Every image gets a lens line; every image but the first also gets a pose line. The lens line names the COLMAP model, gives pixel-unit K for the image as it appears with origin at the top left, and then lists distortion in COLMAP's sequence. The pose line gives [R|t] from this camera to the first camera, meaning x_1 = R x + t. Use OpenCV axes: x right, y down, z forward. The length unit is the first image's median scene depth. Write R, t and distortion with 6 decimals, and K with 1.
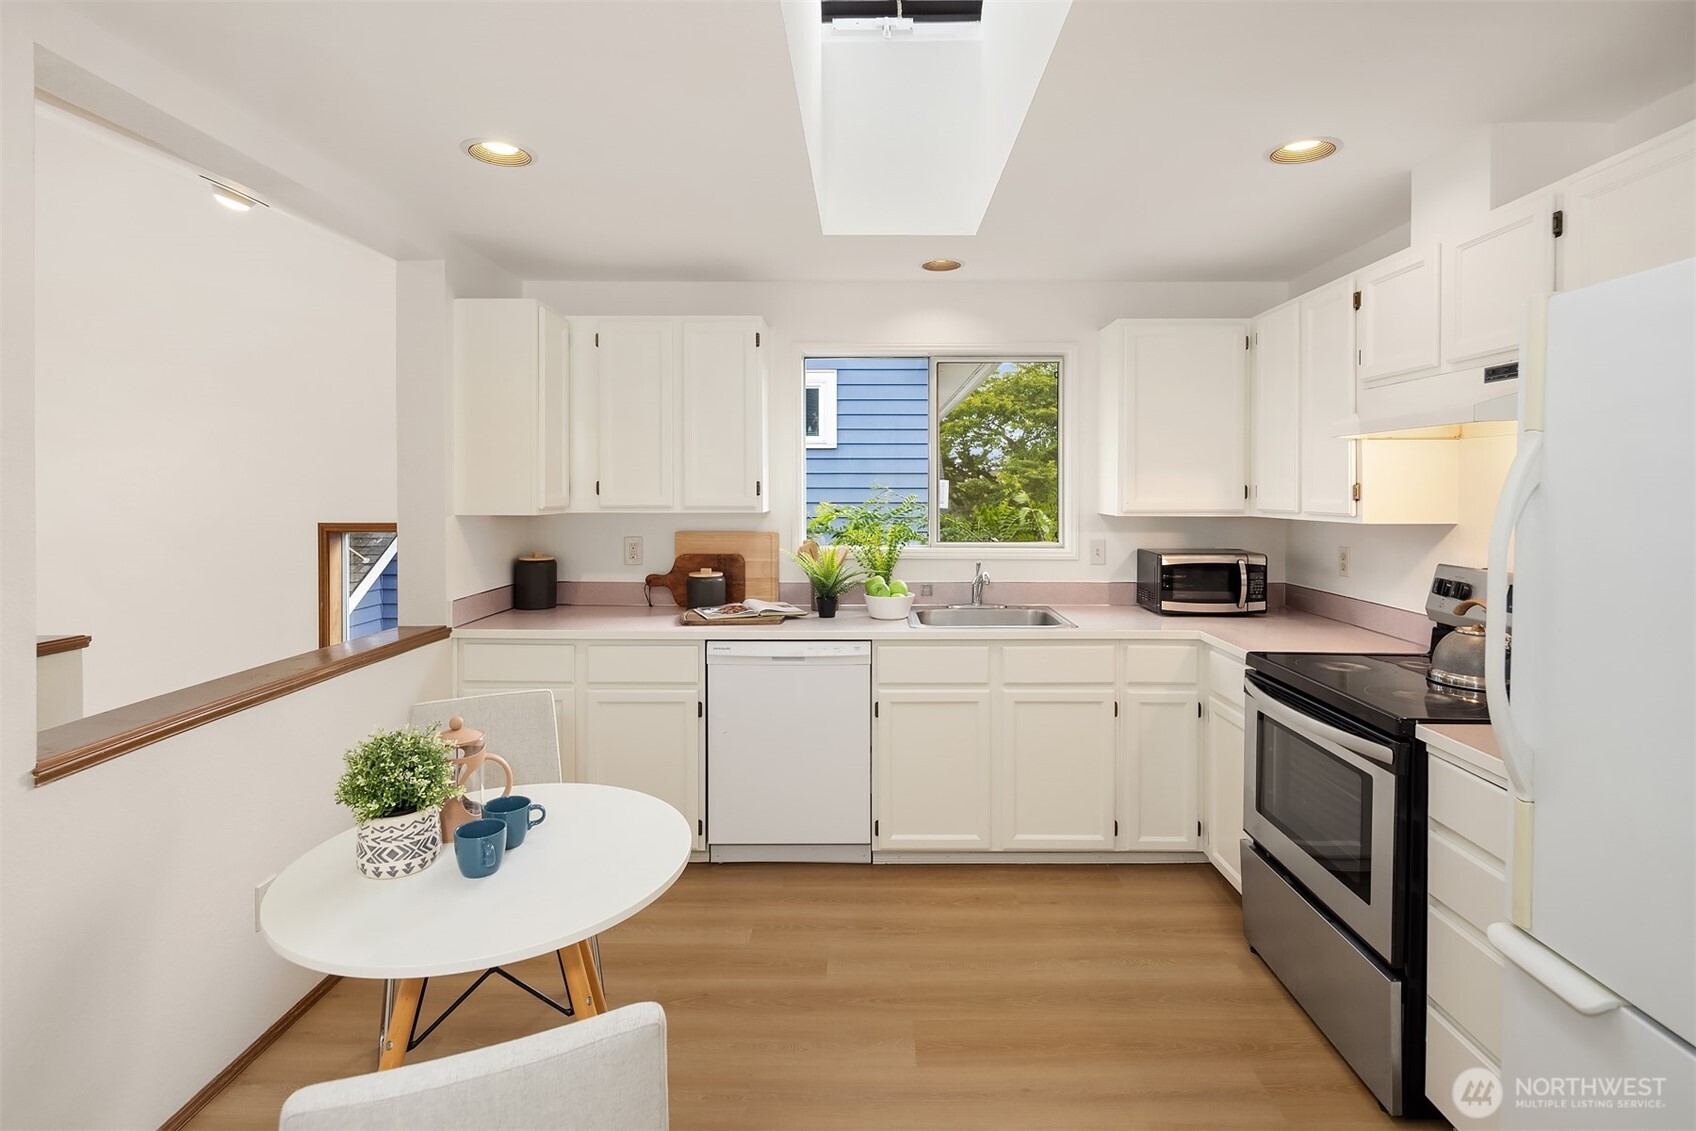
lens RADIAL K [[833.0, 0, 876.0], [0, 833.0, 495.7], [0, 0, 1]] dist [0.002406, -0.004432]
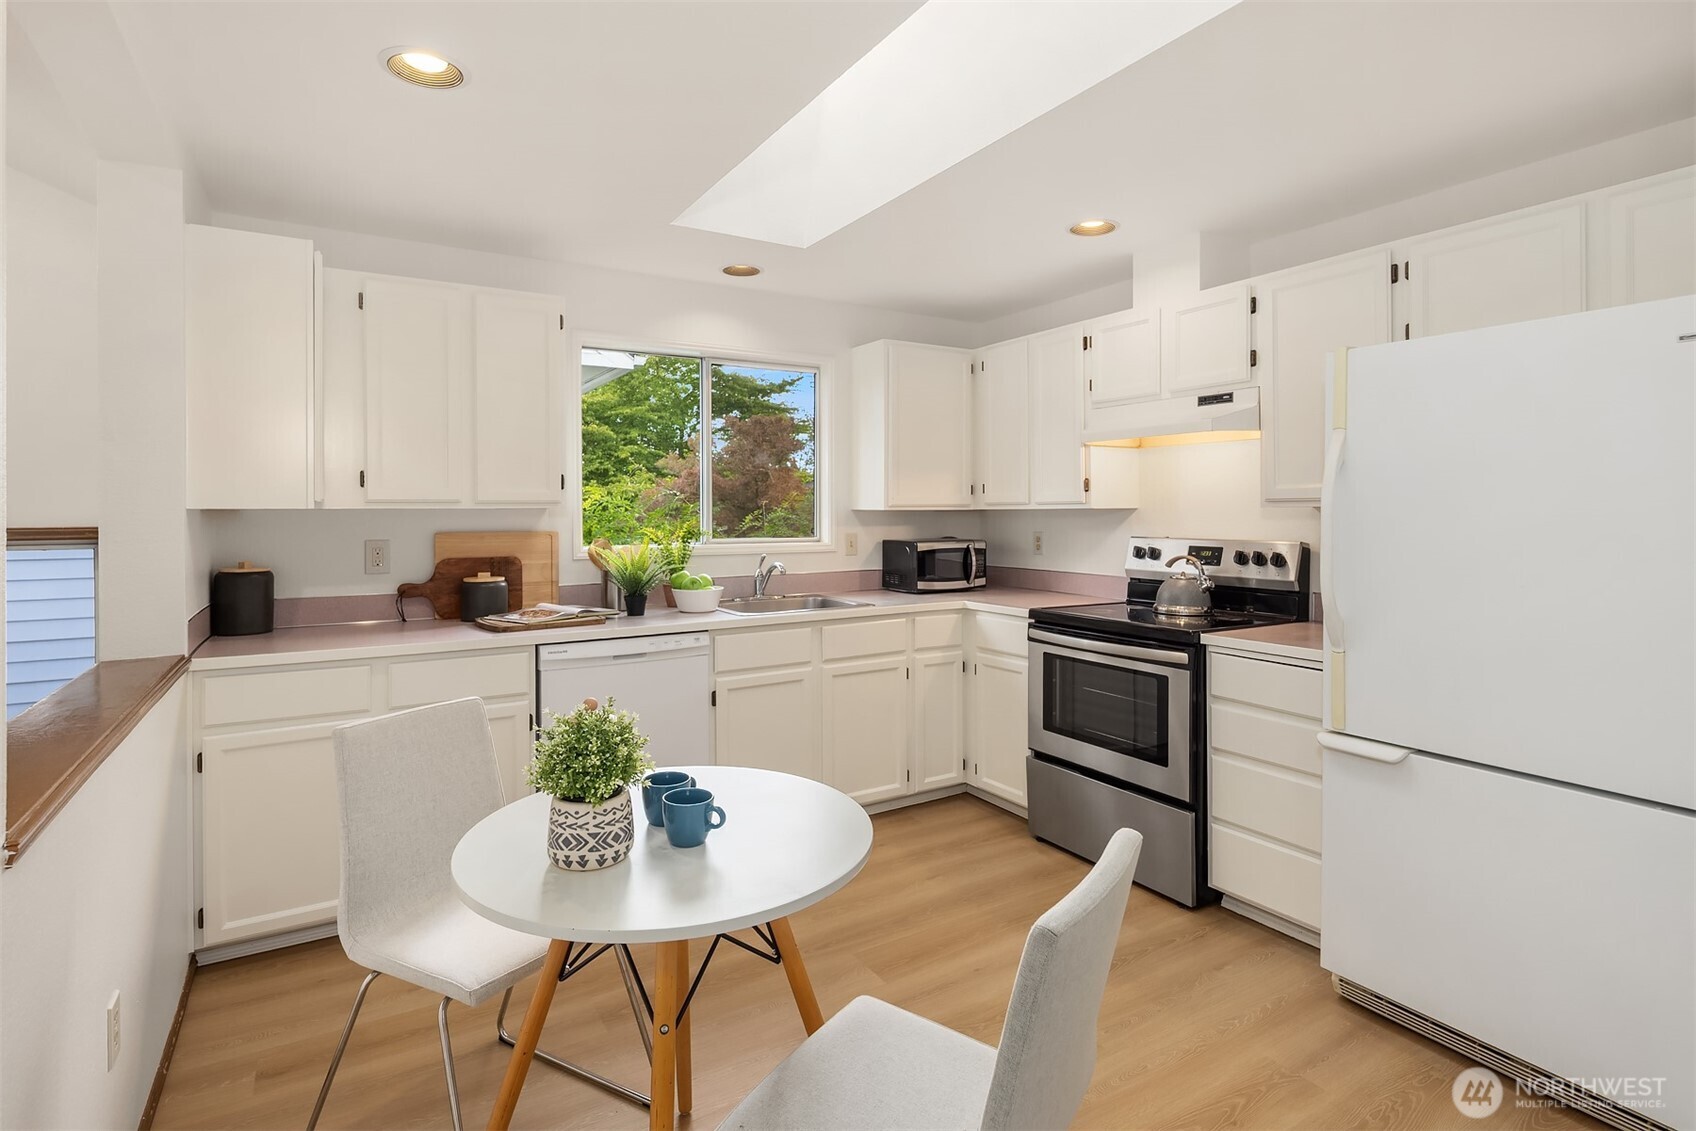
lens RADIAL K [[833.0, 0, 869.2], [0, 833.0, 513.5], [0, 0, 1]] dist [0.002406, -0.004432]
pose [[0.851734, -0.007387, 0.523923, -0.367171], [0.010369, 0.999942, -0.002759, 0.035708], [-0.523872, 0.007782, 0.851761, 0.032301]]
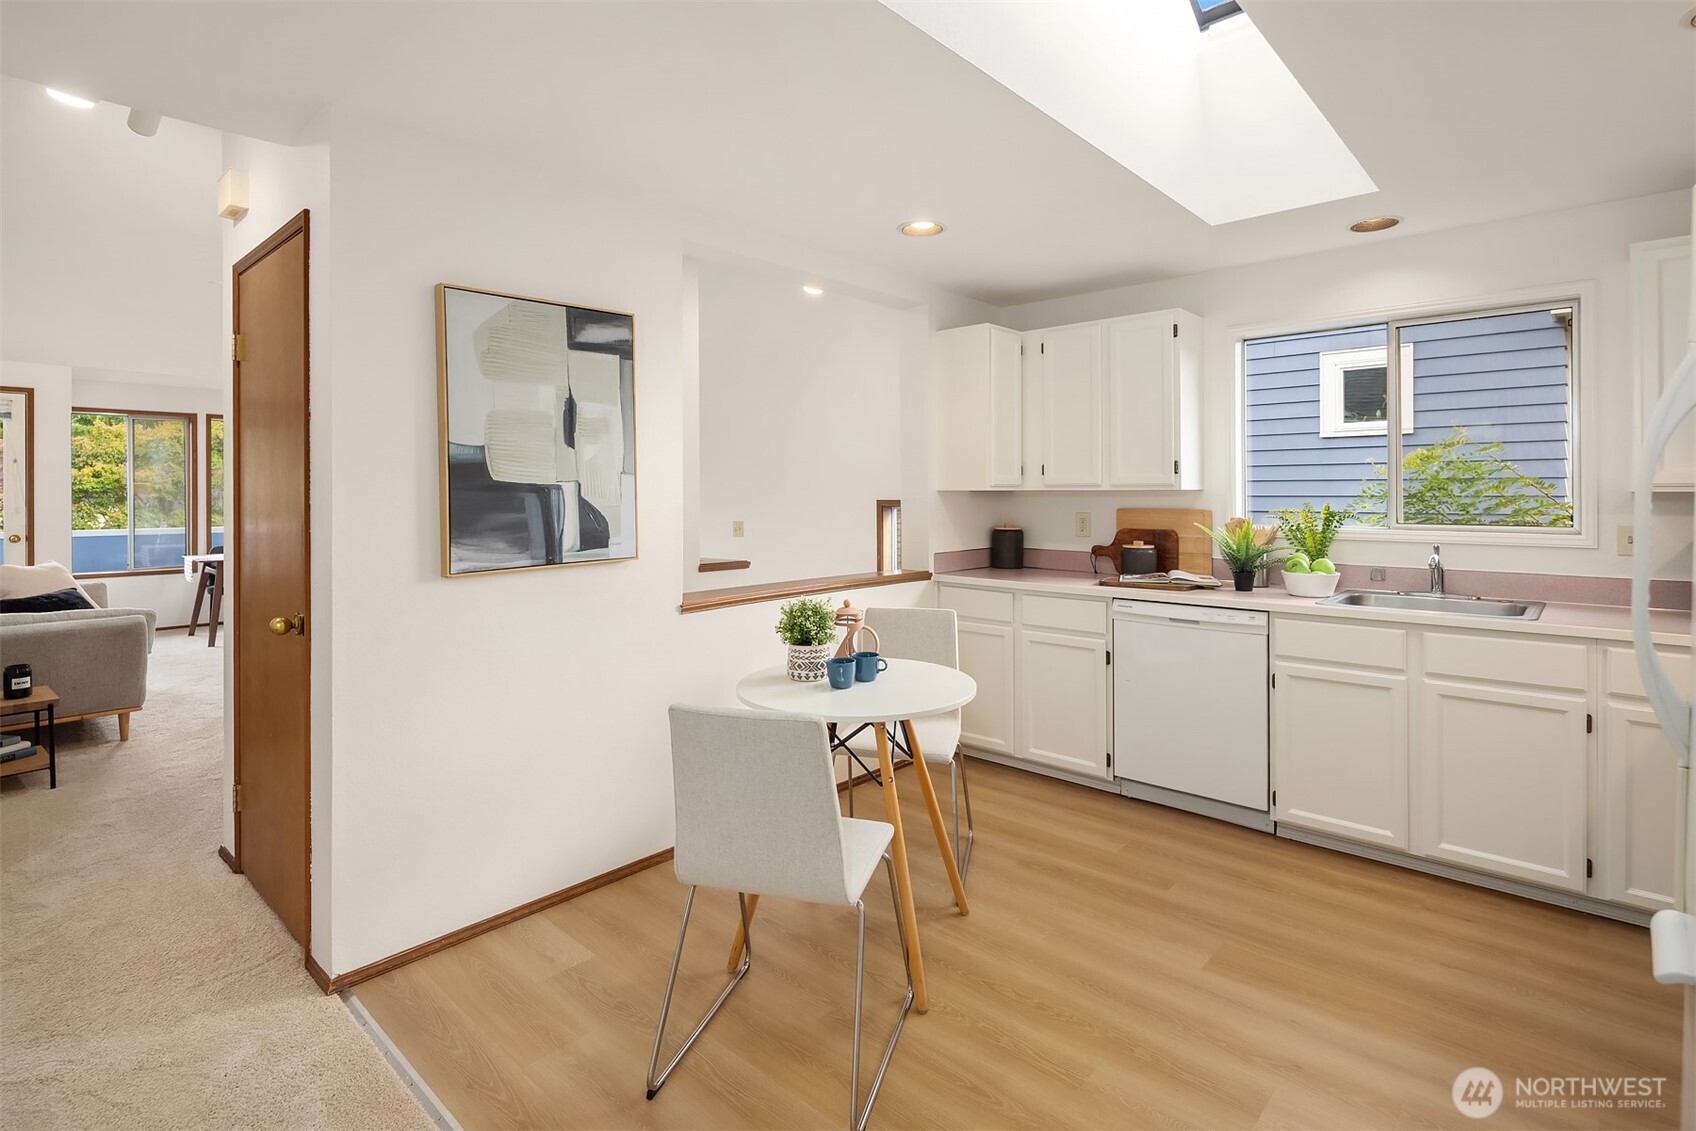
lens RADIAL K [[833.0, 0, 853.8], [0, 833.0, 496.8], [0, 0, 1]] dist [0.002406, -0.004432]
pose [[0.743197, 0.000678, -0.669073, 0.297554], [-0.002357, 0.999996, -0.001605, 0.035485], [0.669069, 0.002769, 0.743195, -0.096599]]
